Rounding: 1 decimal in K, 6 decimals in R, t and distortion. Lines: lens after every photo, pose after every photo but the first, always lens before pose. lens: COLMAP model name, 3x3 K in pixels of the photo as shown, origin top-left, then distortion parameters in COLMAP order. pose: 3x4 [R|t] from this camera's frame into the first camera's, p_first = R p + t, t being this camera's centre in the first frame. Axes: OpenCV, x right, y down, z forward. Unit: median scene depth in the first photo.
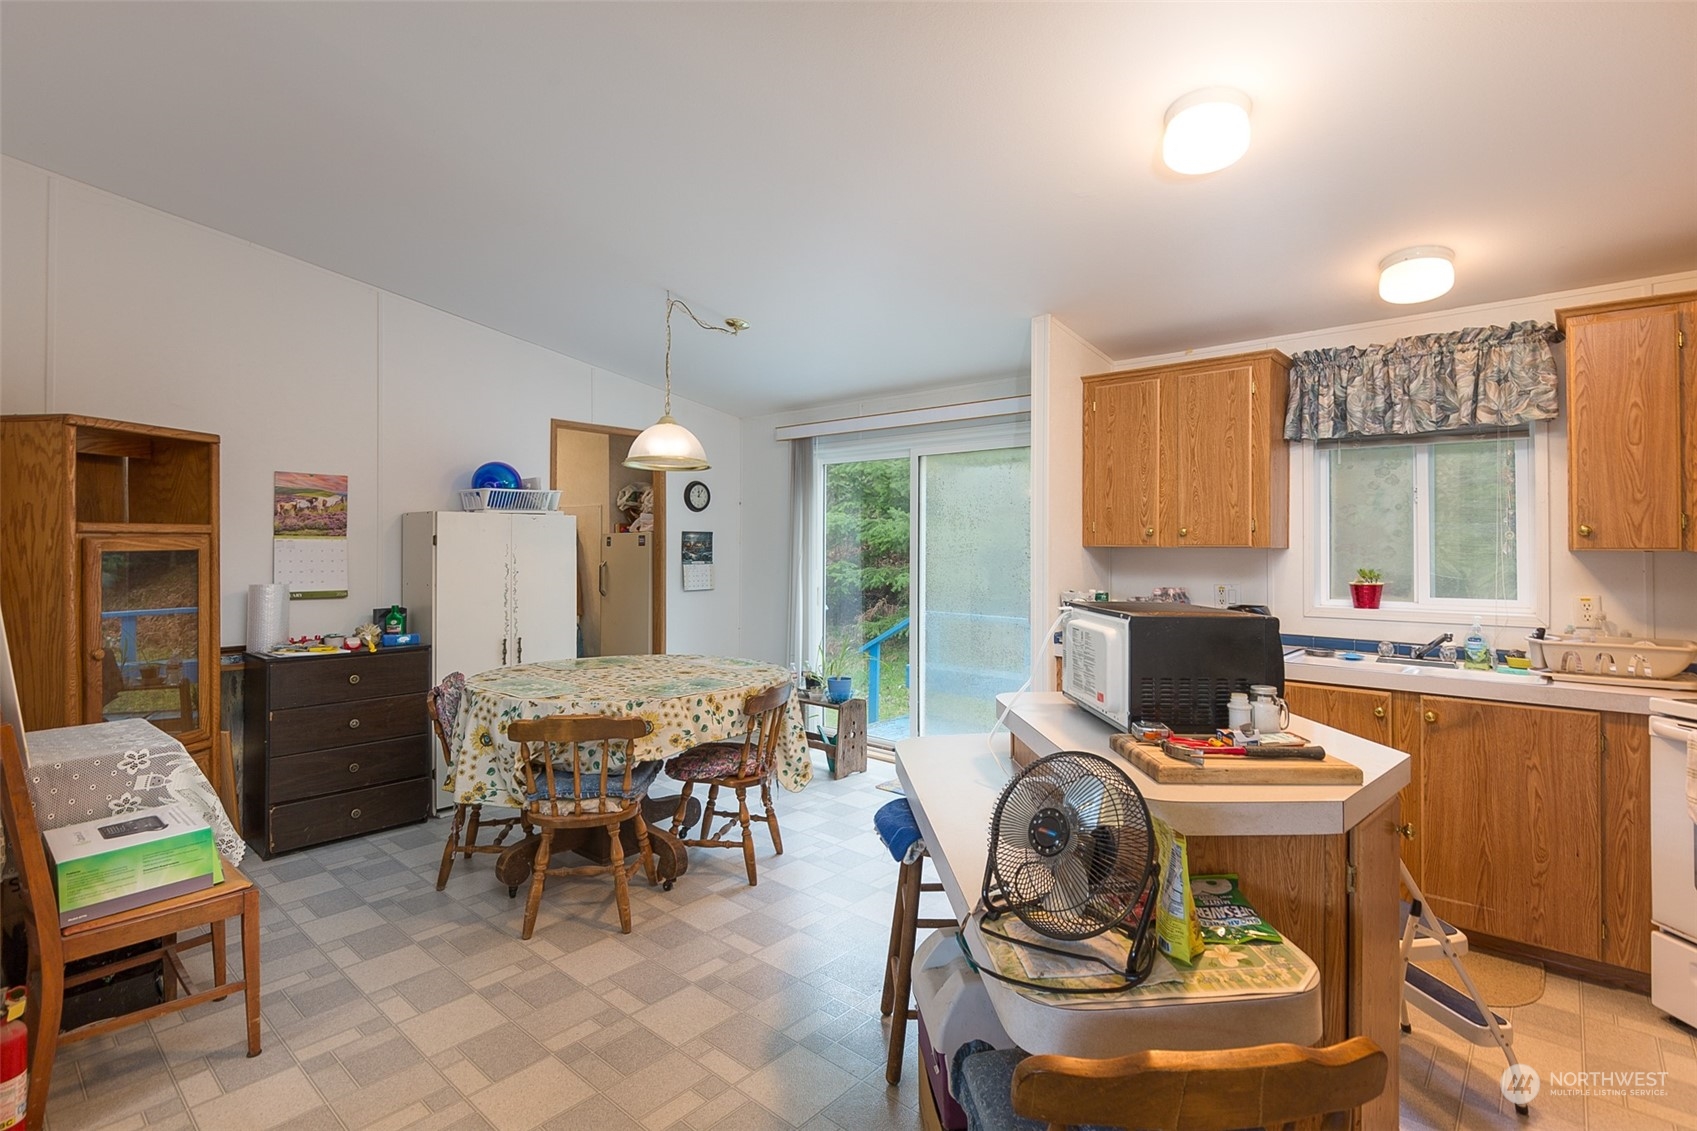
lens RADIAL K [[767.7, 0, 842.8], [0, 767.7, 550.6], [0, 0, 1]] dist [-0.000893, -0.000441]
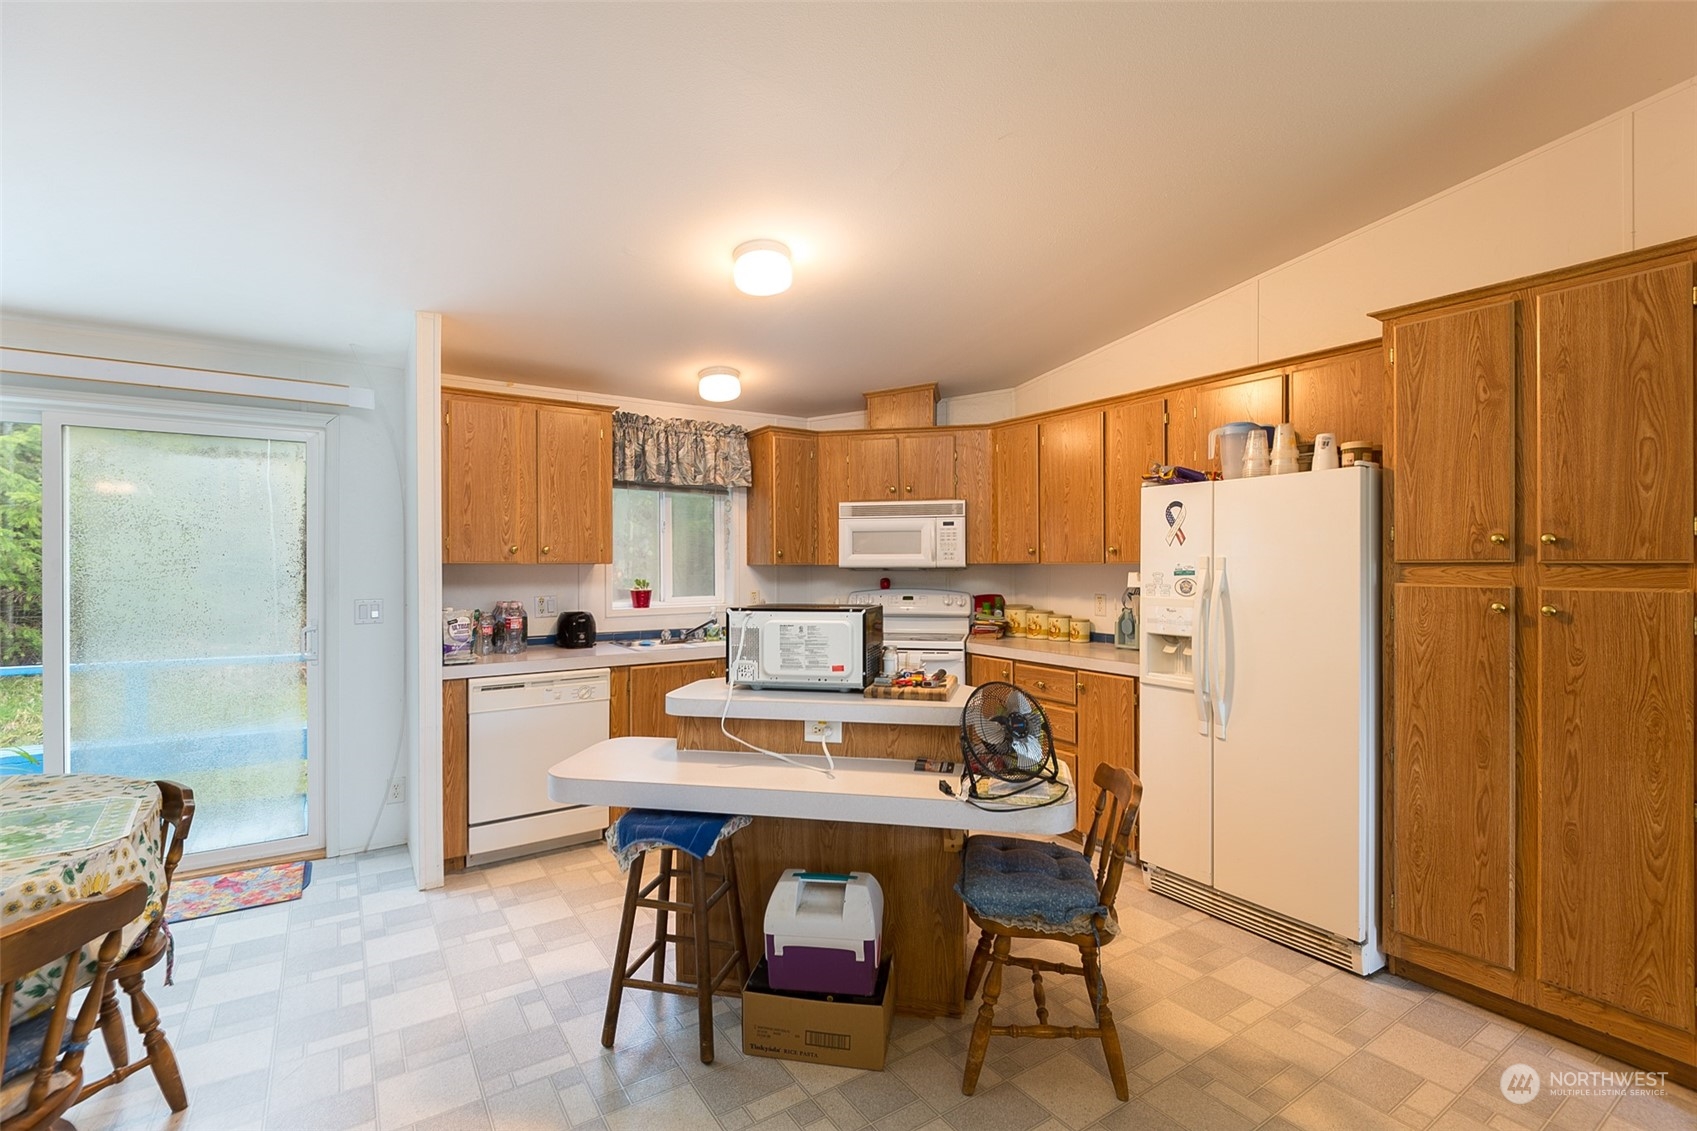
lens RADIAL K [[767.7, 0, 841.9], [0, 767.7, 563.7], [0, 0, 1]] dist [-0.000893, -0.000441]
pose [[0.255538, -0.005901, 0.966781, -0.566587], [0.005738, 0.999973, 0.004587, -0.007507], [-0.966782, 0.004375, 0.255565, 0.315468]]
